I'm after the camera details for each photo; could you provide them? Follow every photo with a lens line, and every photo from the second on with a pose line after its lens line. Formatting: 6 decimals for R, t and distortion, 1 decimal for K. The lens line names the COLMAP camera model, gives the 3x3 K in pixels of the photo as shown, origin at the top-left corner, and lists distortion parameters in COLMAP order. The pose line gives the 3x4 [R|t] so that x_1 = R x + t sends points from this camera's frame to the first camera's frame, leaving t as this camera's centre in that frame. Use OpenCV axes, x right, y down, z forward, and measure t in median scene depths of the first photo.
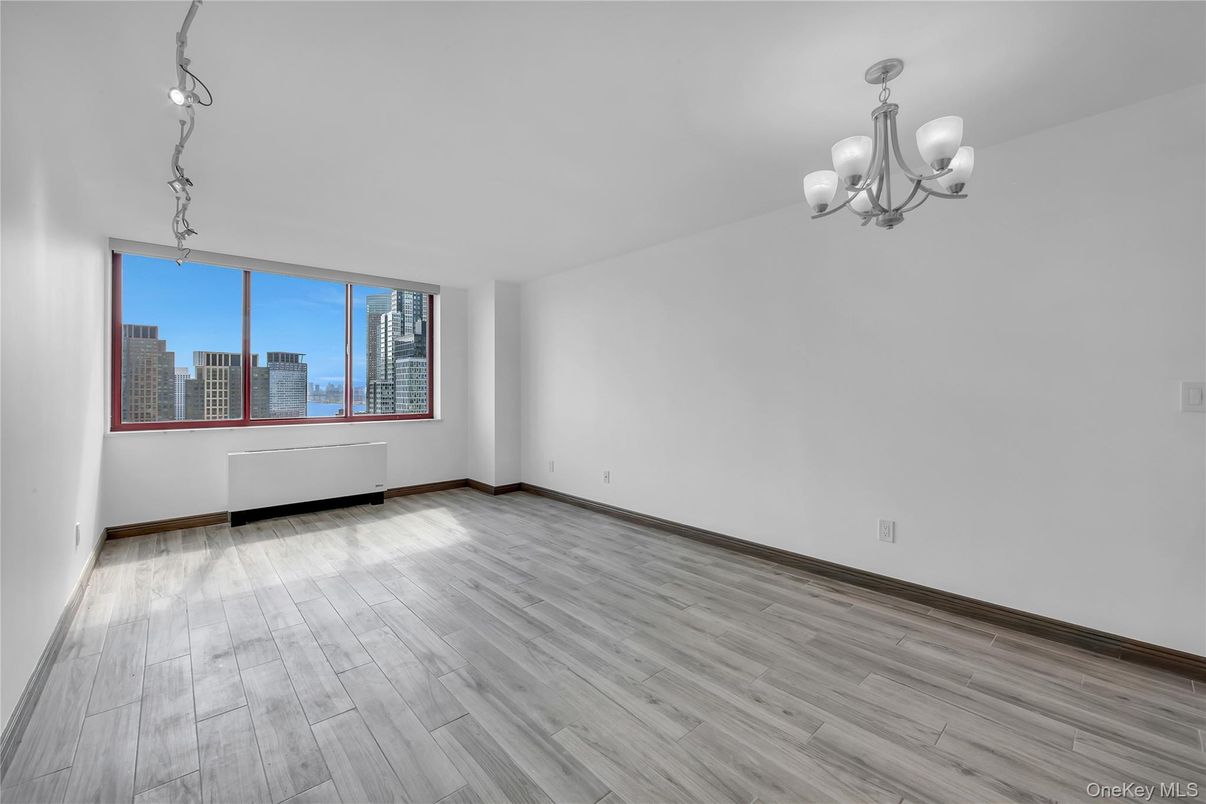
lens RADIAL K [[448.4, 0, 601.7], [0, 448.4, 391.8], [0, 0, 1]] dist [-0.016258, 0.002172]
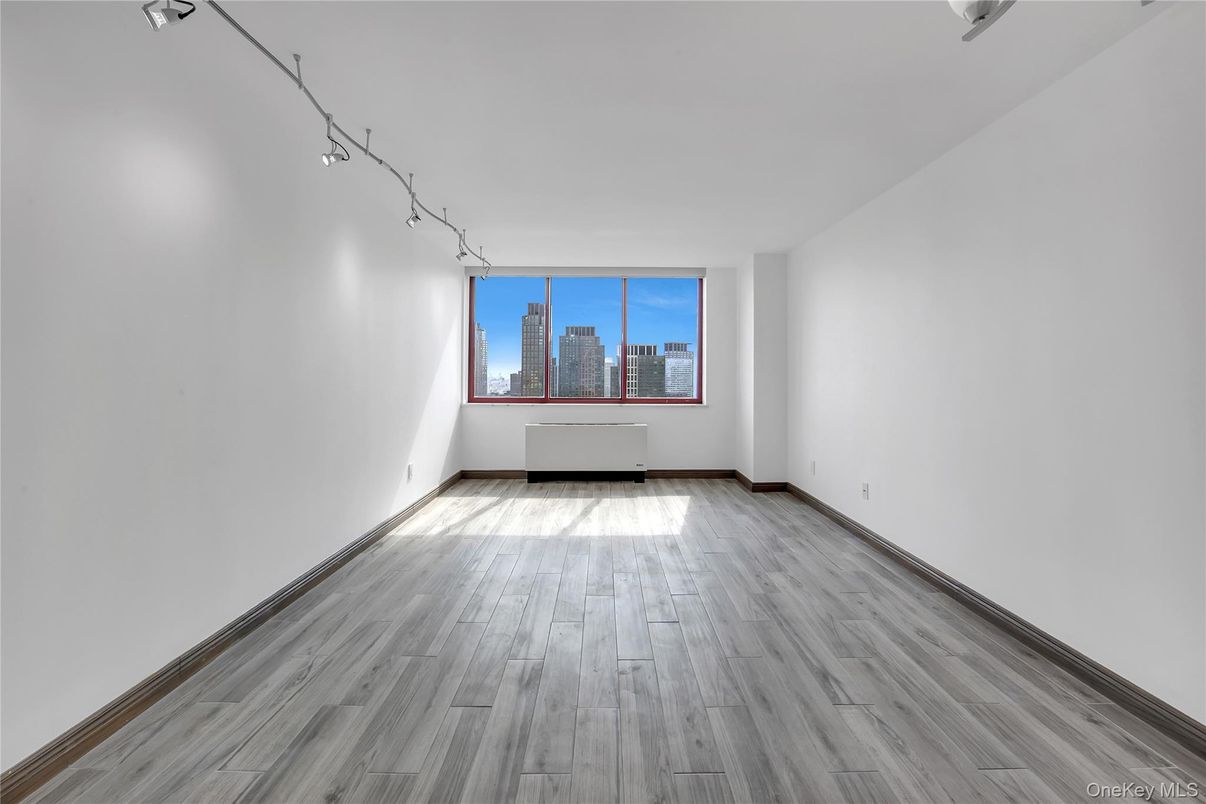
lens RADIAL K [[467.8, 0, 650.0], [0, 467.8, 374.4], [0, 0, 1]] dist [-0.010033, 0.000499]
pose [[0.775450, 0.005169, -0.631387, 0.357336], [-0.009382, 0.999950, -0.003337, -0.002132], [0.631339, 0.008511, 0.775461, 0.248103]]
